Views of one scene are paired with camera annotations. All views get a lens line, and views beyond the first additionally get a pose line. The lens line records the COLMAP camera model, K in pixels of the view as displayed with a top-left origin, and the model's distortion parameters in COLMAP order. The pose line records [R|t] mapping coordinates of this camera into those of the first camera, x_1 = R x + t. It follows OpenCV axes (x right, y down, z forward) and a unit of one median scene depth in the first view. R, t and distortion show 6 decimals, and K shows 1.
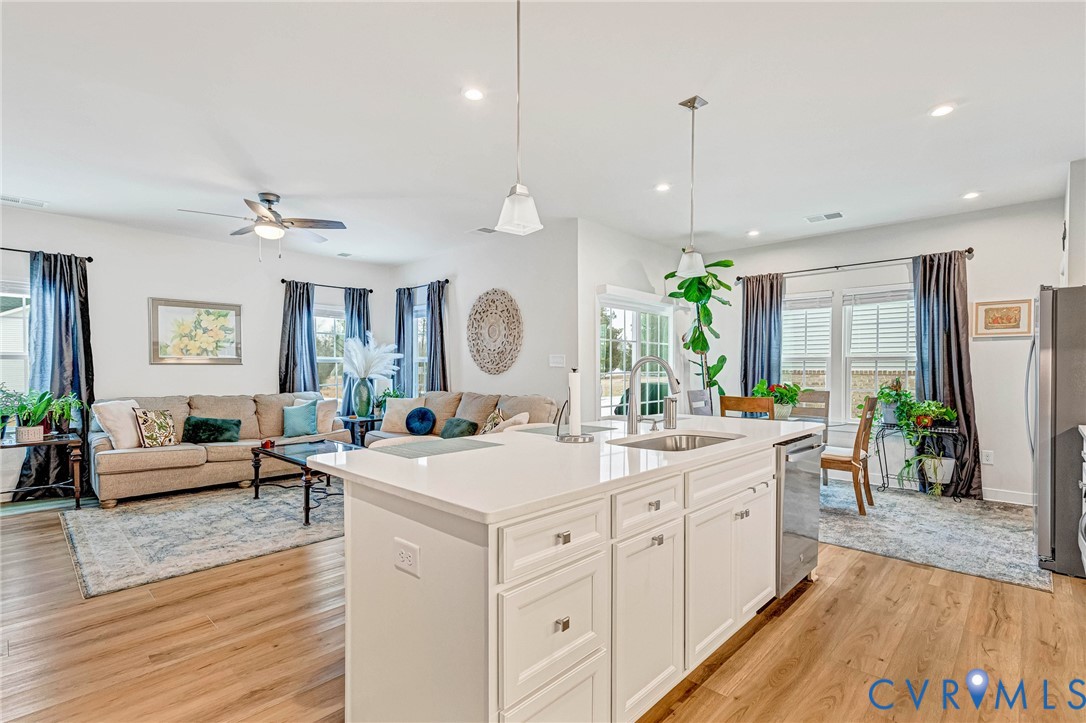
lens RADIAL K [[515.3, 0, 548.0], [0, 515.3, 365.3], [0, 0, 1]] dist [-0.000443, -0.000106]
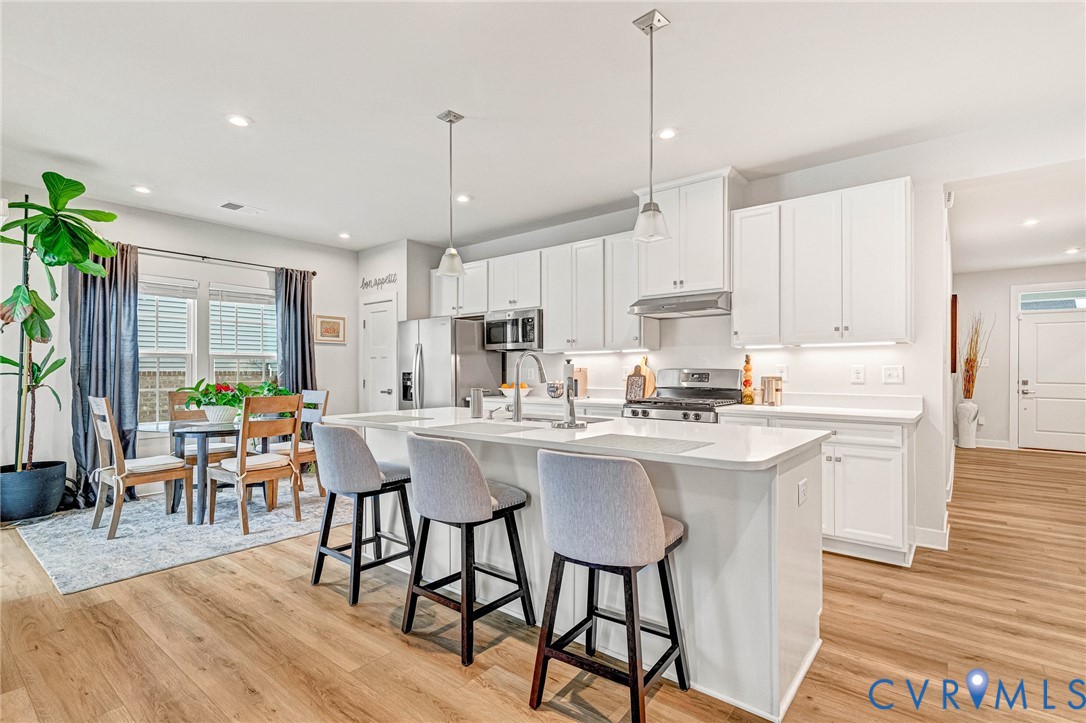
lens RADIAL K [[515.3, 0, 548.0], [0, 515.3, 365.3], [0, 0, 1]] dist [-0.000443, -0.000106]
pose [[-0.083369, 0.008343, 0.996484, -0.432947], [0.004227, 0.999959, -0.008018, 0.012857], [-0.996510, 0.003544, -0.083401, 0.495364]]
